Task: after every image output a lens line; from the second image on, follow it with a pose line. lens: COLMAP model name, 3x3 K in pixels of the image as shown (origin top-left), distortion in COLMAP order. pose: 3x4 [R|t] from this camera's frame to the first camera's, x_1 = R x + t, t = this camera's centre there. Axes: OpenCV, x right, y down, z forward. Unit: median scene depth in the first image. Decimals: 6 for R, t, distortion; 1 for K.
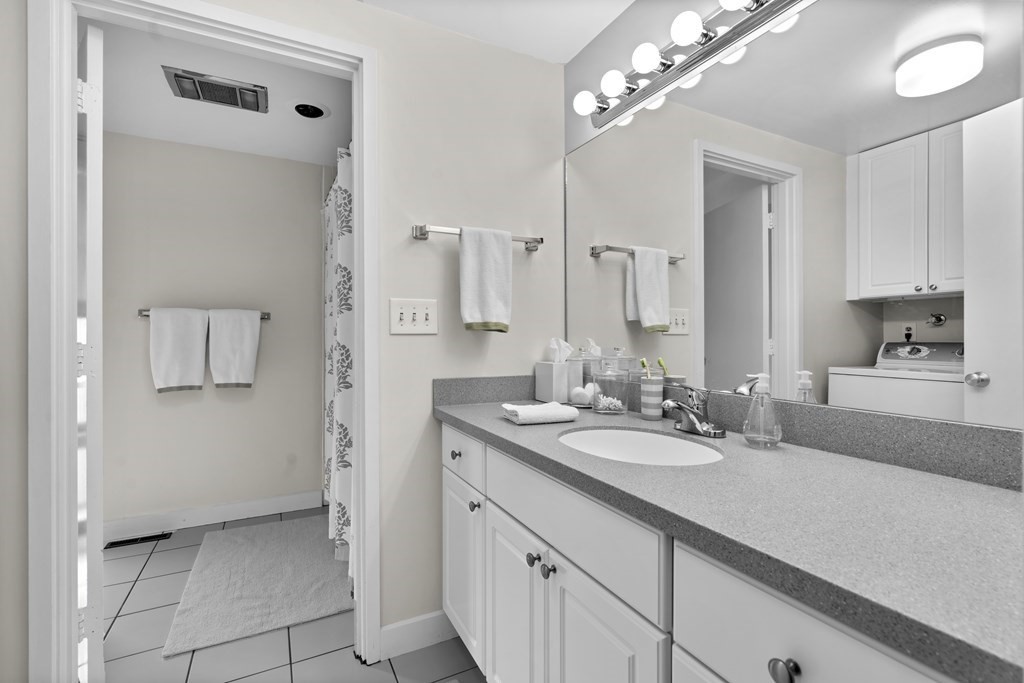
lens RADIAL K [[457.5, 0, 508.7], [0, 457.5, 338.1], [0, 0, 1]] dist [-0.005434, 0.000457]
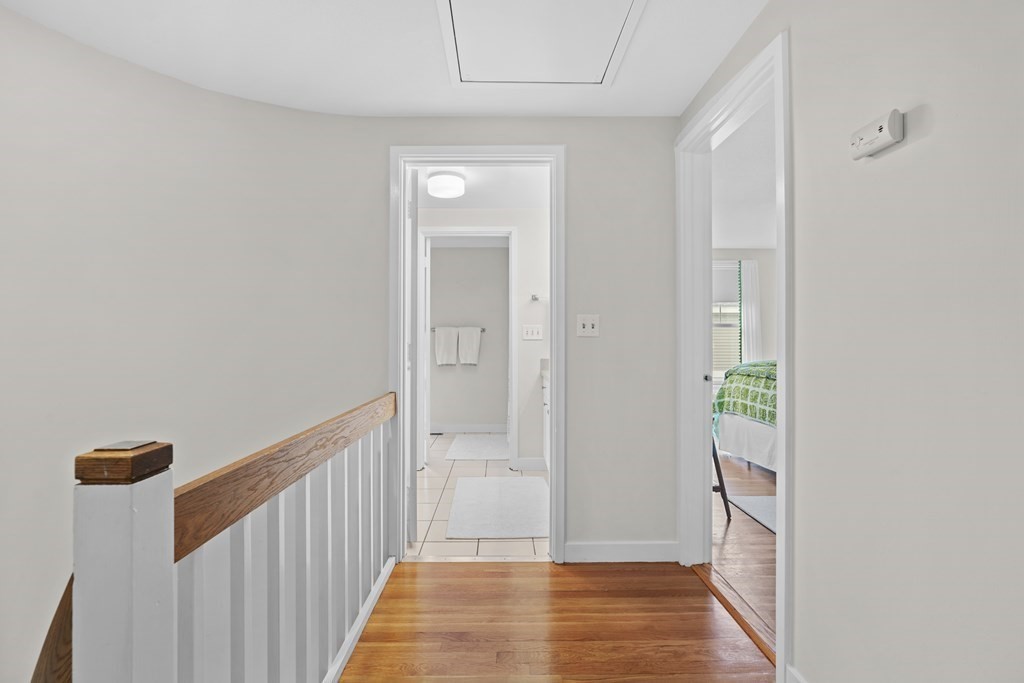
lens RADIAL K [[457.5, 0, 510.5], [0, 457.5, 339.1], [0, 0, 1]] dist [-0.005434, 0.000457]
pose [[0.897335, 0.000208, -0.441351, 0.459278], [-0.002356, 0.999988, -0.004318, -0.000894], [0.441344, 0.004915, 0.897324, -0.740921]]
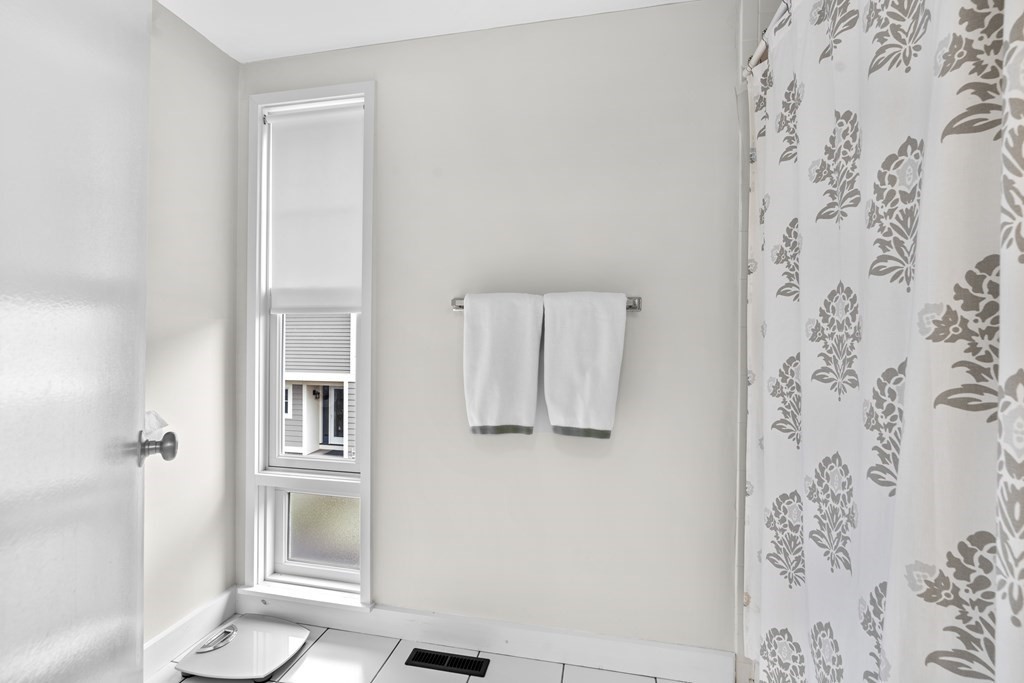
lens RADIAL K [[457.5, 0, 506.6], [0, 457.5, 336.1], [0, 0, 1]] dist [-0.005434, 0.000457]
pose [[0.789379, 0.014338, -0.613738, -0.344467], [-0.010470, 0.999896, 0.009893, -0.014802], [0.613816, -0.001384, 0.789448, 0.523322]]
